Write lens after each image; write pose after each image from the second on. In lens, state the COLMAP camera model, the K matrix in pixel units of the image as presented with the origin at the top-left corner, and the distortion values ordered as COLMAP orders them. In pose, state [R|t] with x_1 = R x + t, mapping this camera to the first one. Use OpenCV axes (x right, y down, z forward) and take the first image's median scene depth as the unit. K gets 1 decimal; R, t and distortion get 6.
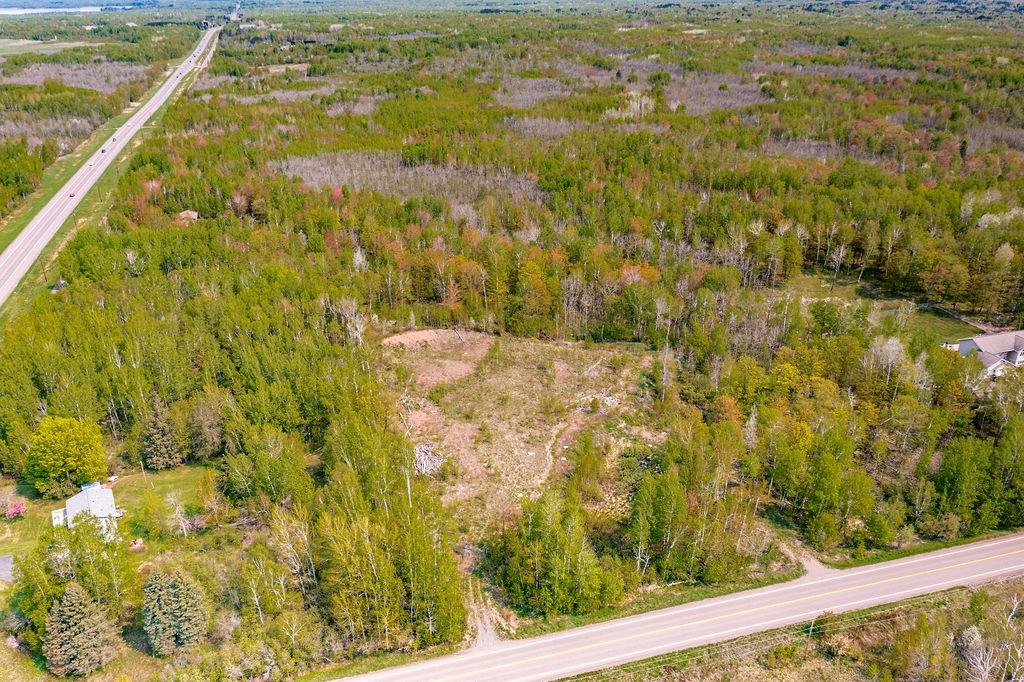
lens RADIAL K [[822.7, 0, 512.0], [0, 822.7, 341.0], [0, 0, 1]] dist [-0.005278, 0.001009]
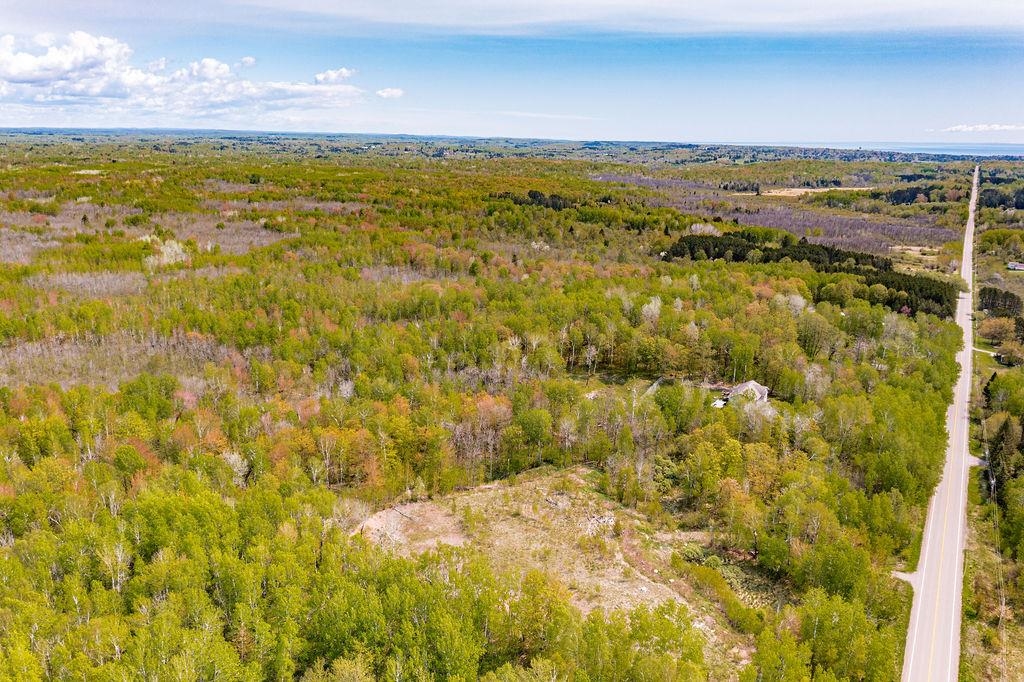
lens RADIAL K [[822.7, 0, 512.0], [0, 822.7, 341.0], [0, 0, 1]] dist [-0.005278, 0.001009]
pose [[0.708459, -0.156121, 0.688267, -0.668024], [0.263066, 0.963361, -0.052262, -0.127258], [-0.654891, 0.218085, 0.723572, 0.312727]]
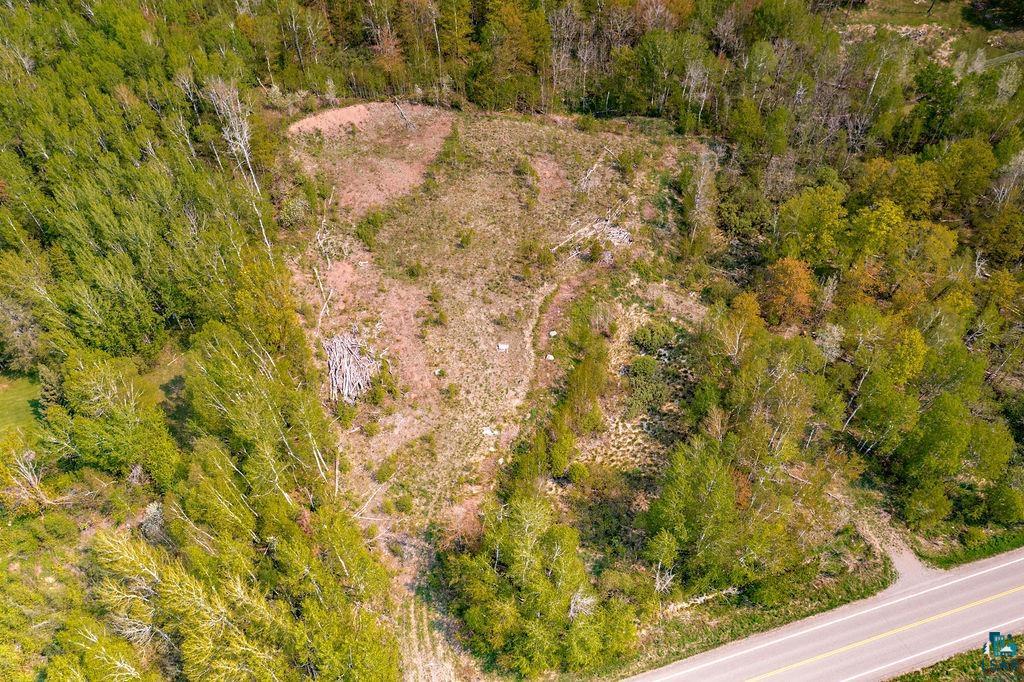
lens RADIAL K [[822.7, 0, 512.0], [0, 822.7, 341.0], [0, 0, 1]] dist [-0.005278, 0.001009]
pose [[0.999755, -0.015721, 0.015603, 0.018679], [0.007702, 0.907222, 0.420581, -0.148973], [-0.020768, -0.420357, 0.907121, 0.350351]]
